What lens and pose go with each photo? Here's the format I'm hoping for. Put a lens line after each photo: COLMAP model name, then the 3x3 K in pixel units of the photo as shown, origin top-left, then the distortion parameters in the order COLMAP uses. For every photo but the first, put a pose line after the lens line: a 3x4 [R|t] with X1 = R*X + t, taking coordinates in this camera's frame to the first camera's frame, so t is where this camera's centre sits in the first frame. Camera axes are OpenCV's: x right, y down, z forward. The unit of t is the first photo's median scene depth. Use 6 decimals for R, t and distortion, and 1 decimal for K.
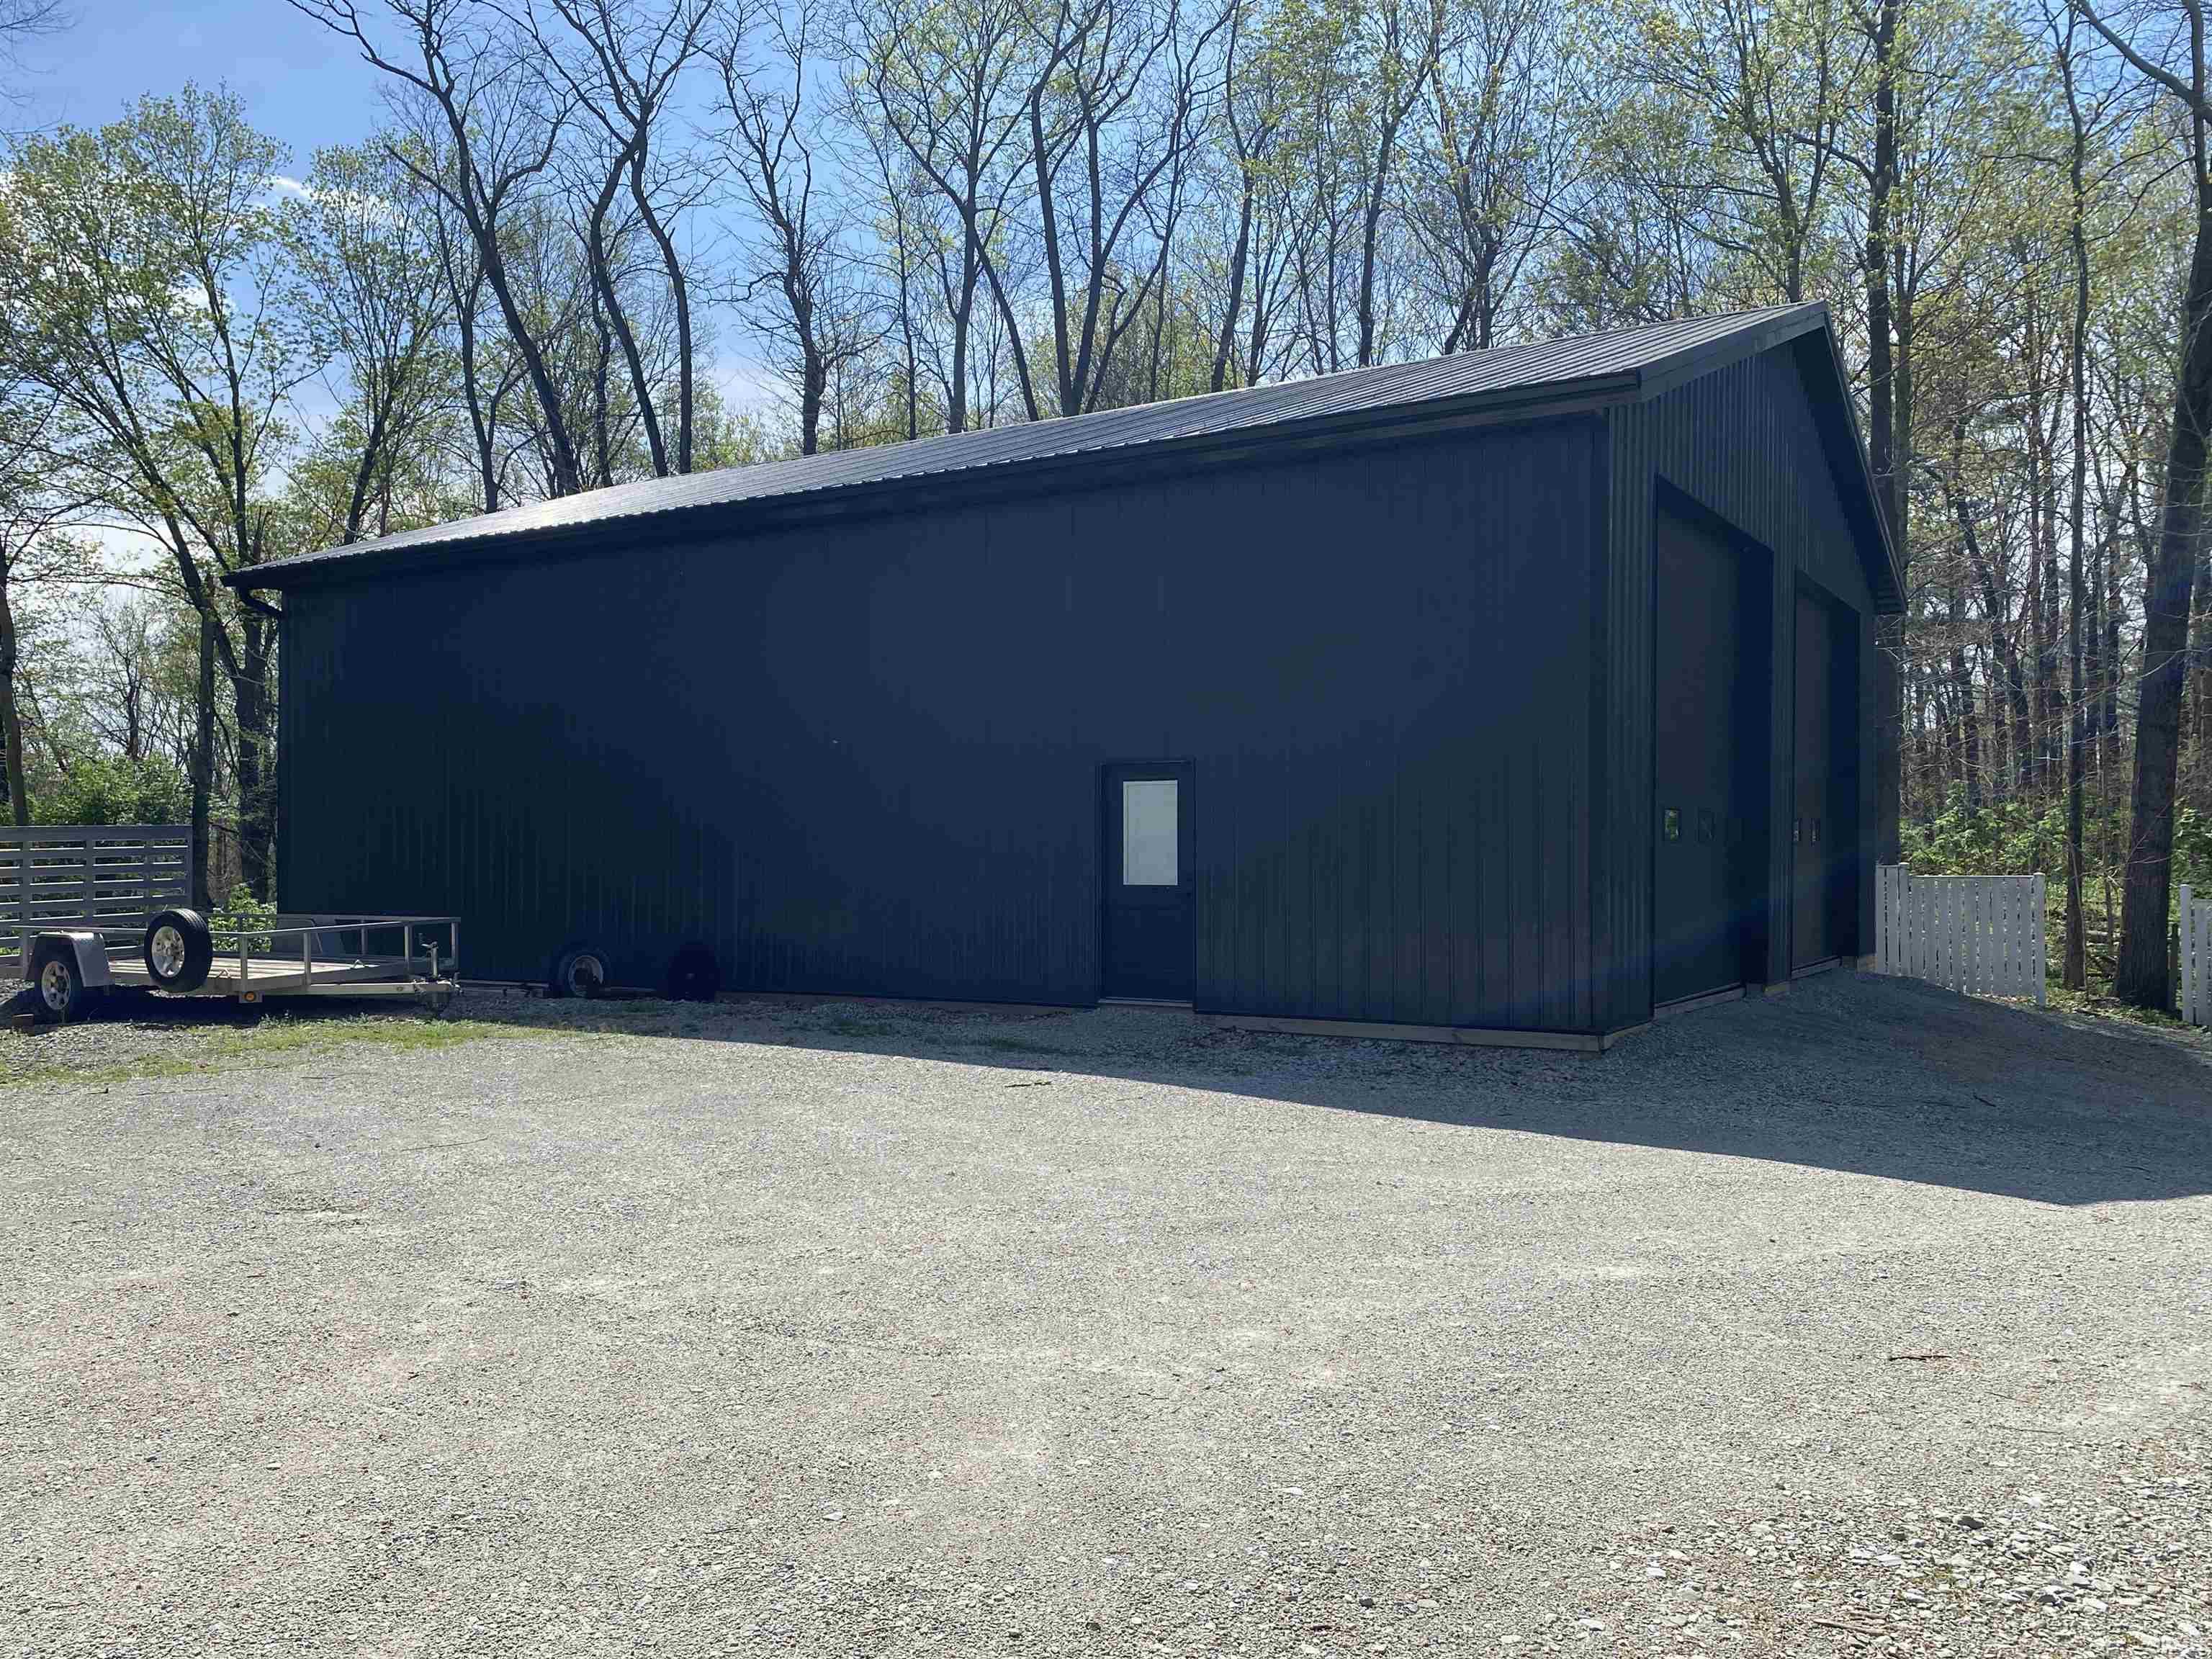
lens RADIAL K [[1844.9, 0, 1106.0], [0, 1844.9, 829.5], [0, 0, 1]] dist [-0.009383, -0.006545]
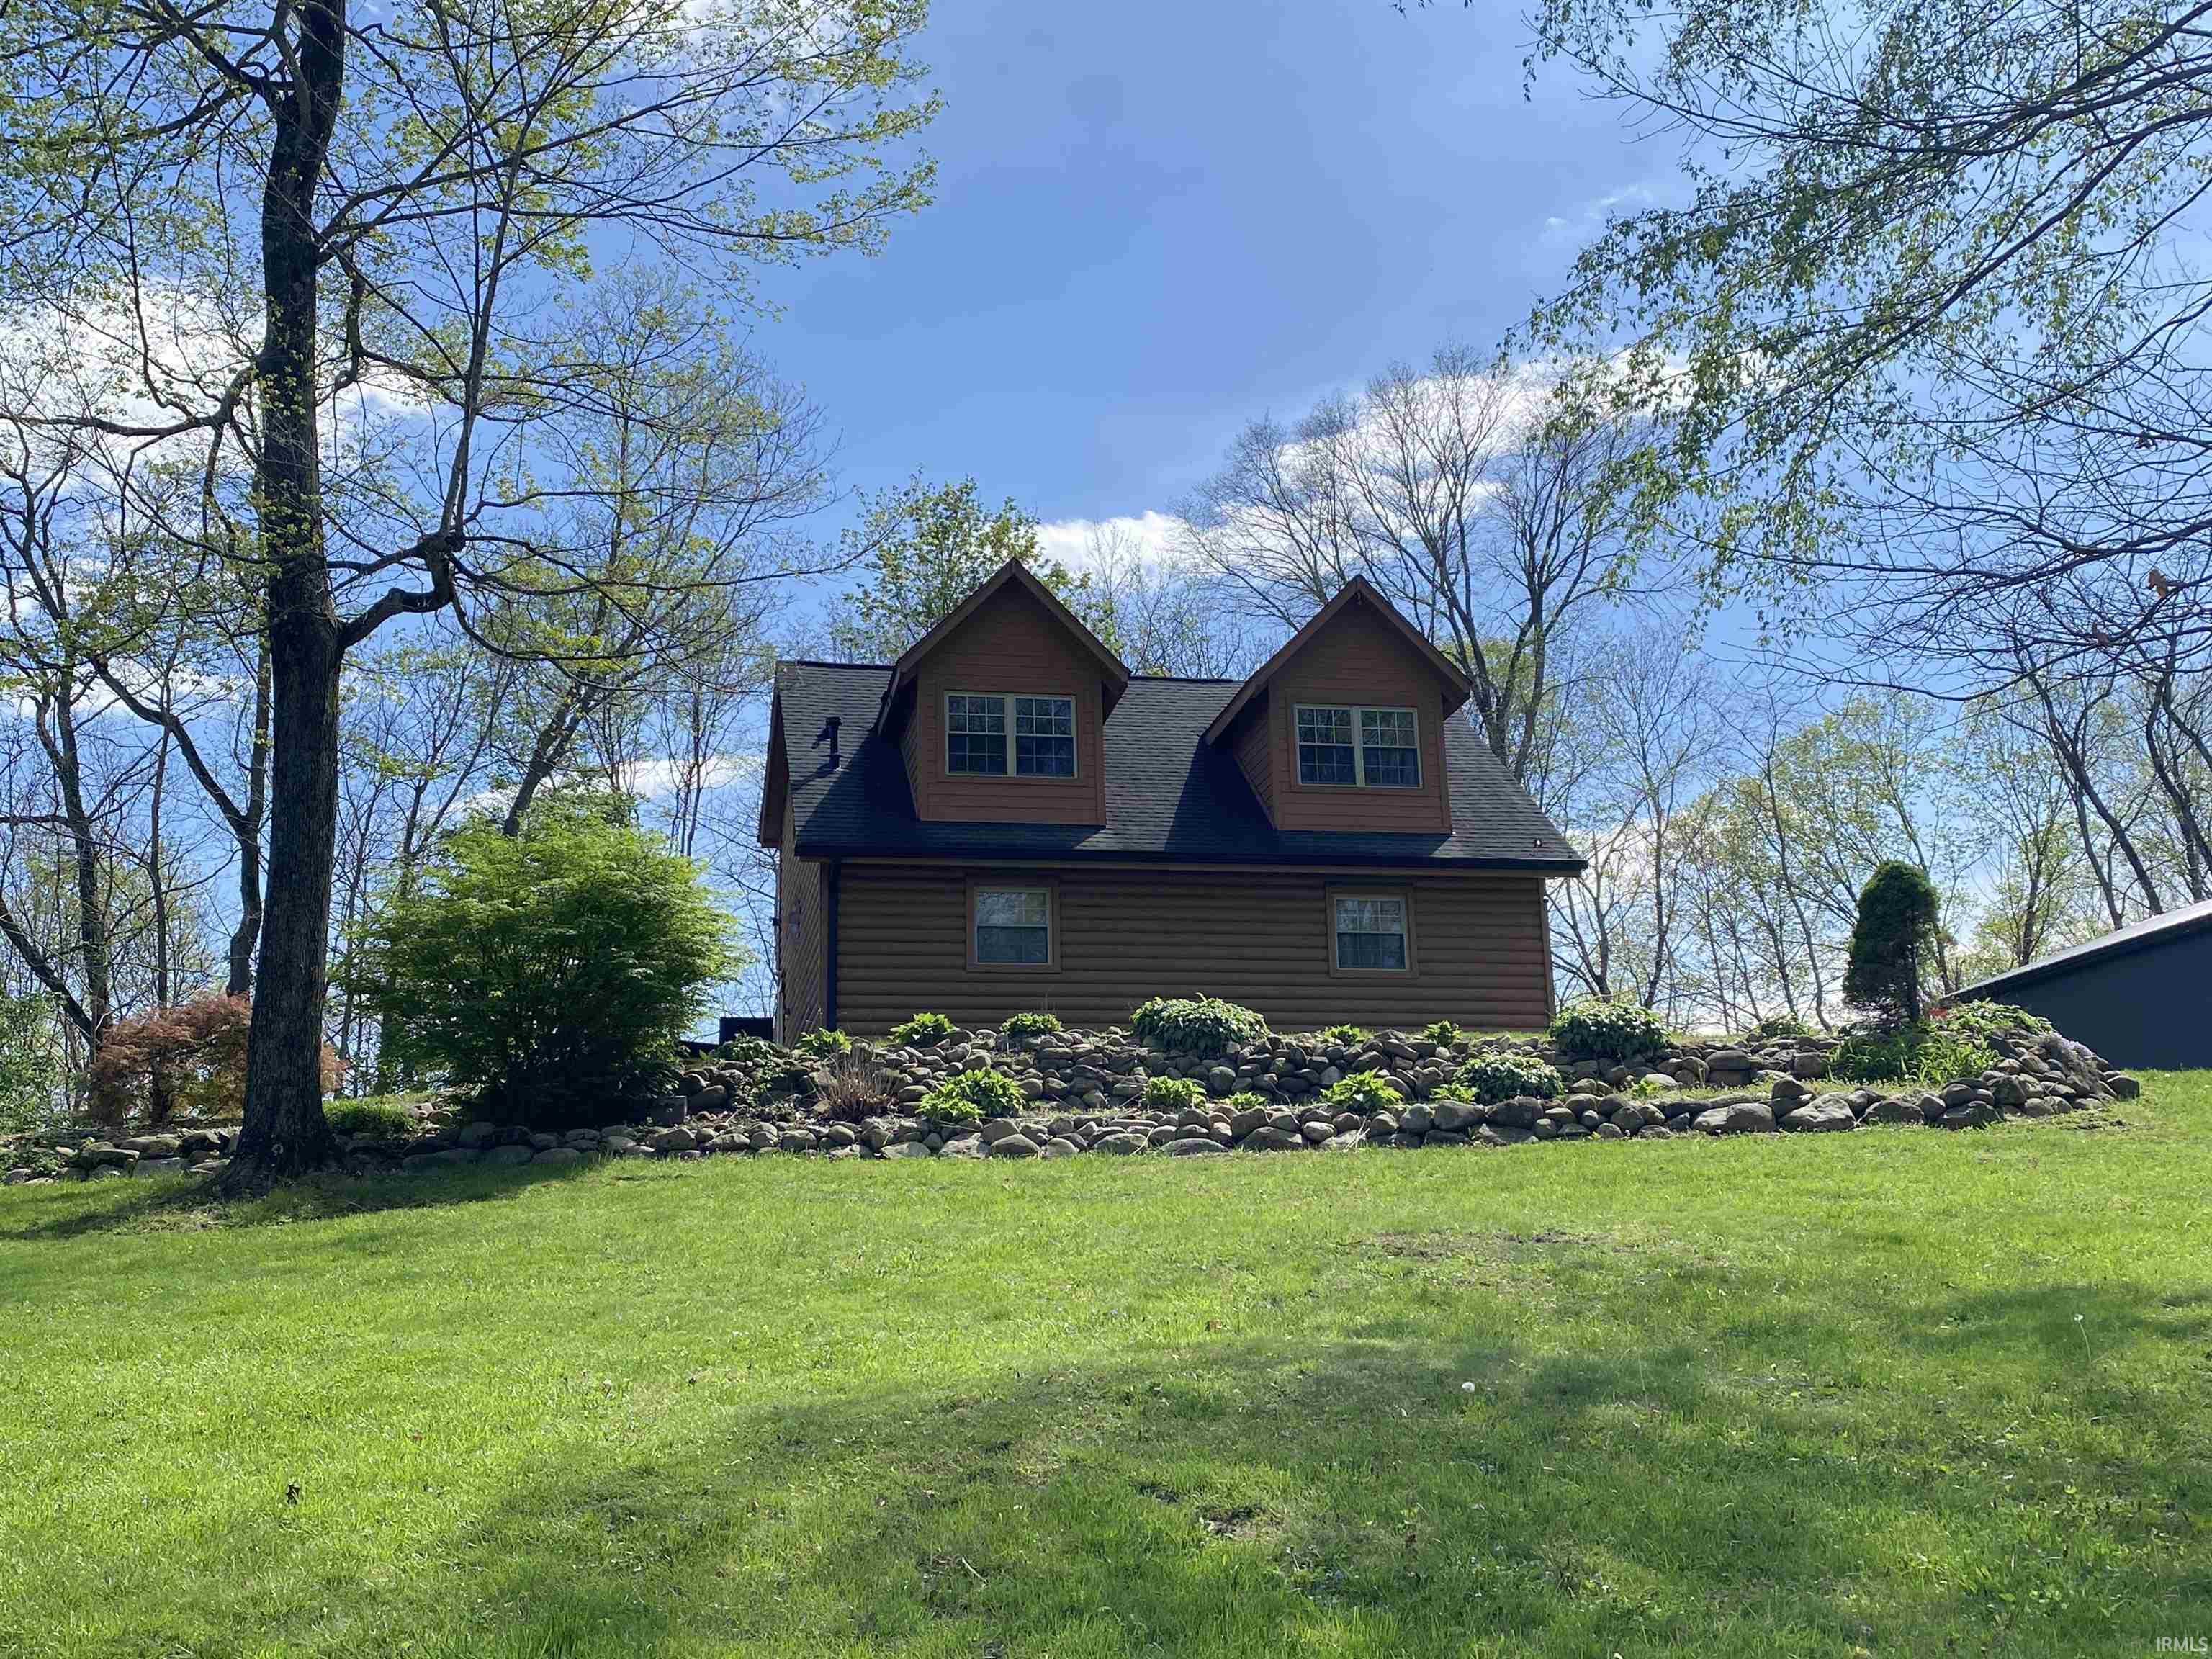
lens RADIAL K [[2152.7, 0, 1101.8], [0, 2152.7, 864.1], [0, 0, 1]] dist [-0.004701, -0.009006]
pose [[0.677218, -0.192147, -0.710251, 0.262818], [0.044270, 0.974191, -0.221341, 0.084166], [0.734450, 0.118453, 0.668246, -0.551316]]
